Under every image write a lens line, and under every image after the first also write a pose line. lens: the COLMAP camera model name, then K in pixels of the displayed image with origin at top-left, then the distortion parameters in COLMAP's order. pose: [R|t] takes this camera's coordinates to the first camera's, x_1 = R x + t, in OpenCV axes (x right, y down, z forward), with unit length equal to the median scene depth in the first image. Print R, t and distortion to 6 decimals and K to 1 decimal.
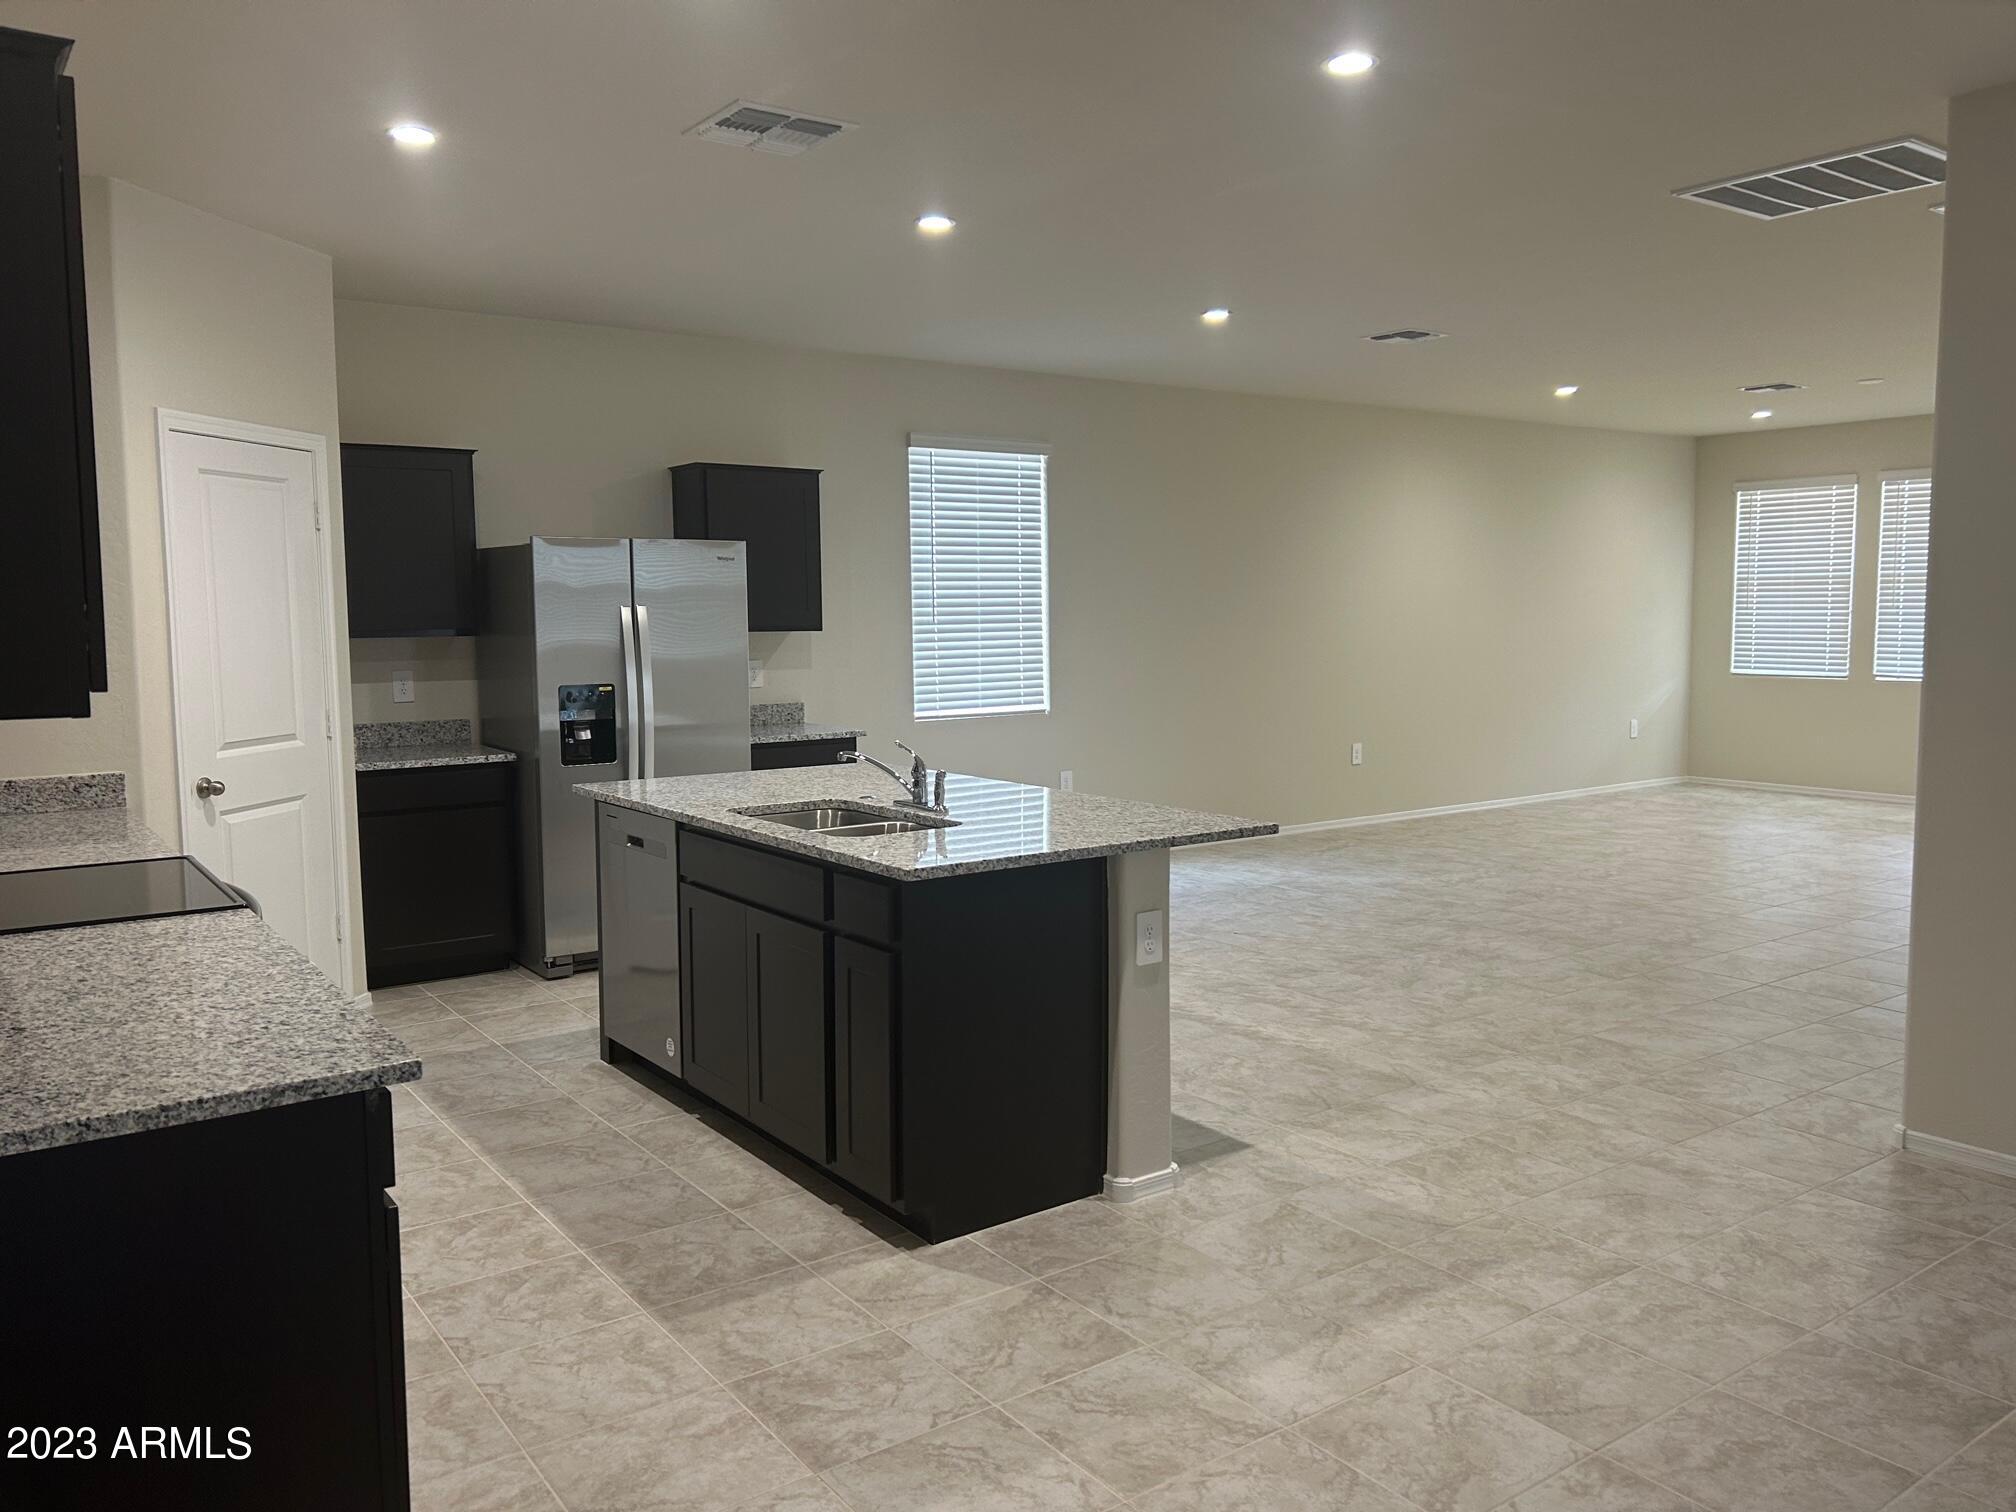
lens RADIAL K [[1518.5, 0, 1010.8], [0, 1518.5, 755.8], [0, 0, 1]] dist [0.011848, -0.006347]
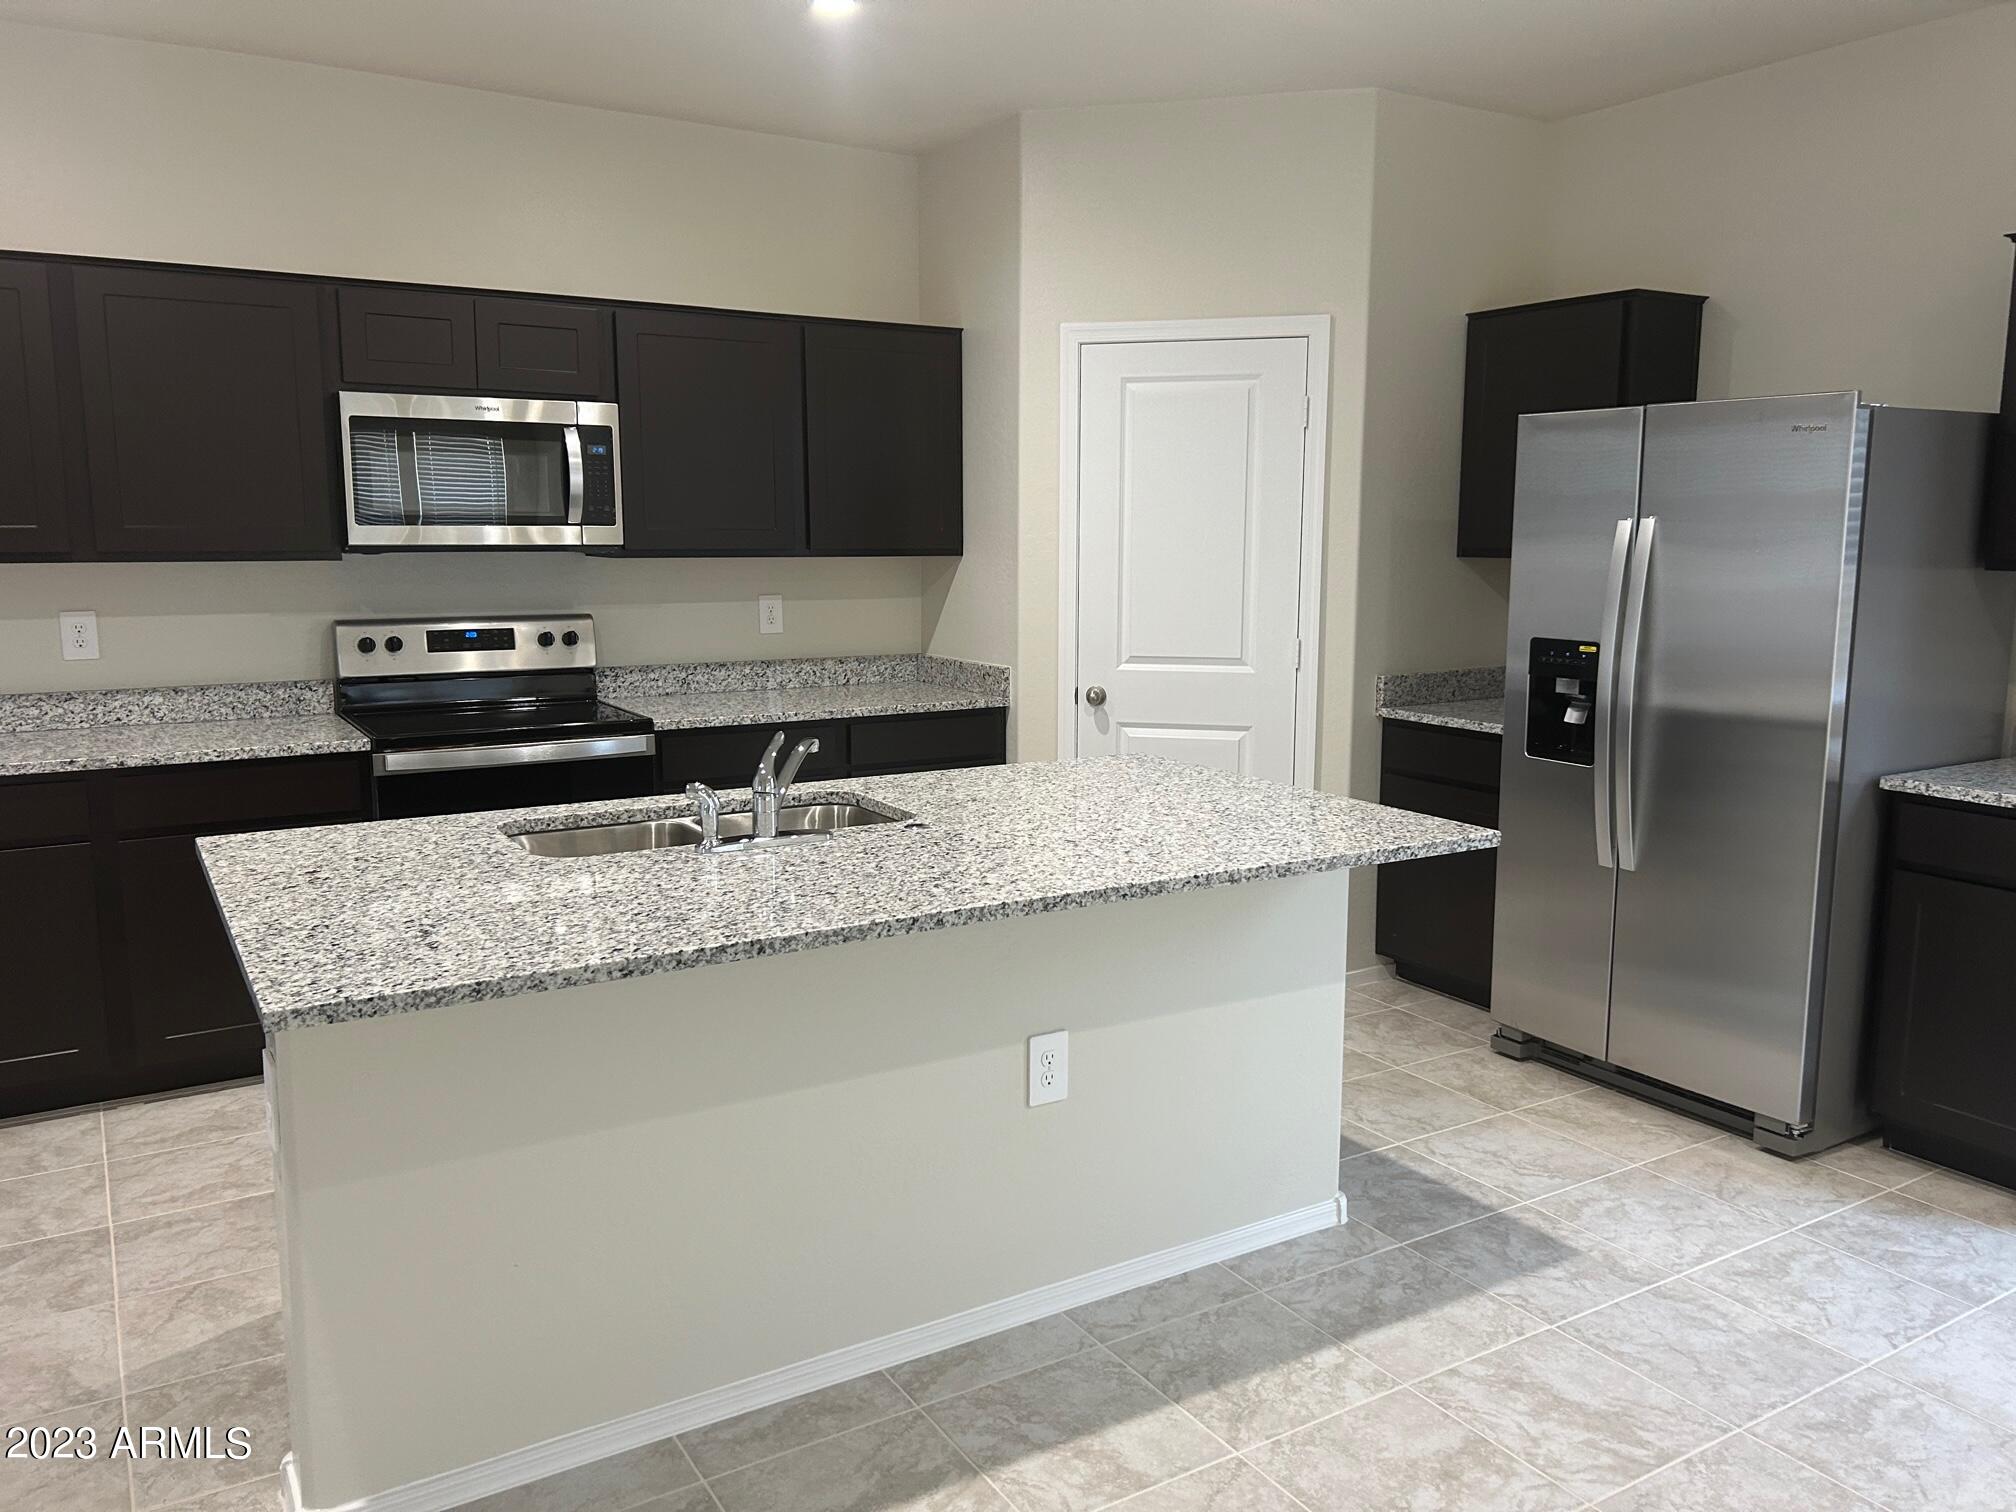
lens RADIAL K [[1518.5, 0, 1011.3], [0, 1518.5, 751.2], [0, 0, 1]] dist [0.011848, -0.006347]
pose [[-0.074482, 0.157395, -0.984723, 0.482727], [-0.097230, 0.981615, 0.164253, -0.104445], [0.992471, 0.107979, -0.057810, 1.007871]]
